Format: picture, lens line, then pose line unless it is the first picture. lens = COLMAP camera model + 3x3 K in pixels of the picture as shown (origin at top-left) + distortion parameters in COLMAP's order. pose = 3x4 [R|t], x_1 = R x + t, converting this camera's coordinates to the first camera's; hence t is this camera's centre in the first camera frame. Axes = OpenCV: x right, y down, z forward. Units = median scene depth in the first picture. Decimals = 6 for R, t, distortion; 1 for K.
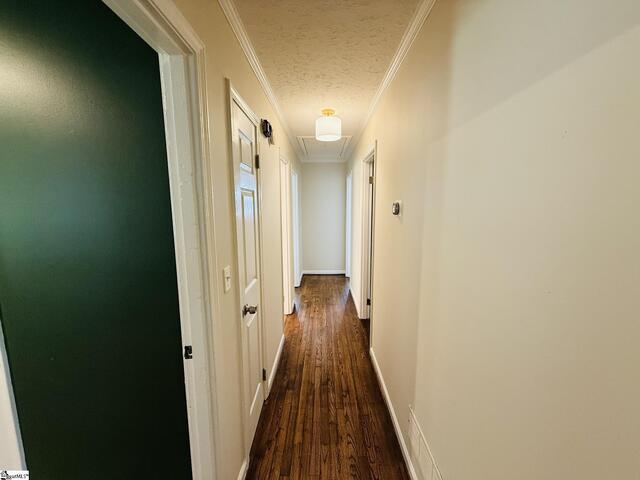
lens RADIAL K [[255.5, 0, 316.8], [0, 255.5, 238.8], [0, 0, 1]] dist [-0.001063, 0.000500]
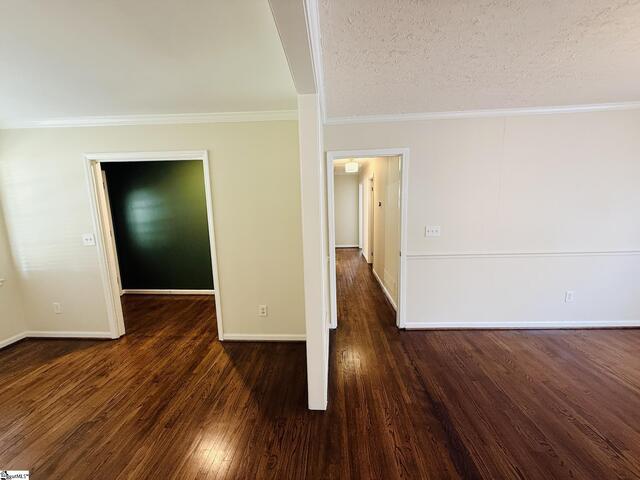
lens RADIAL K [[255.5, 0, 318.7], [0, 255.5, 236.7], [0, 0, 1]] dist [-0.001063, 0.000500]
pose [[0.999284, -0.015814, -0.034375, -0.103874], [0.016067, 0.999846, 0.007081, 0.084135], [0.034258, -0.007628, 0.999384, -0.733386]]
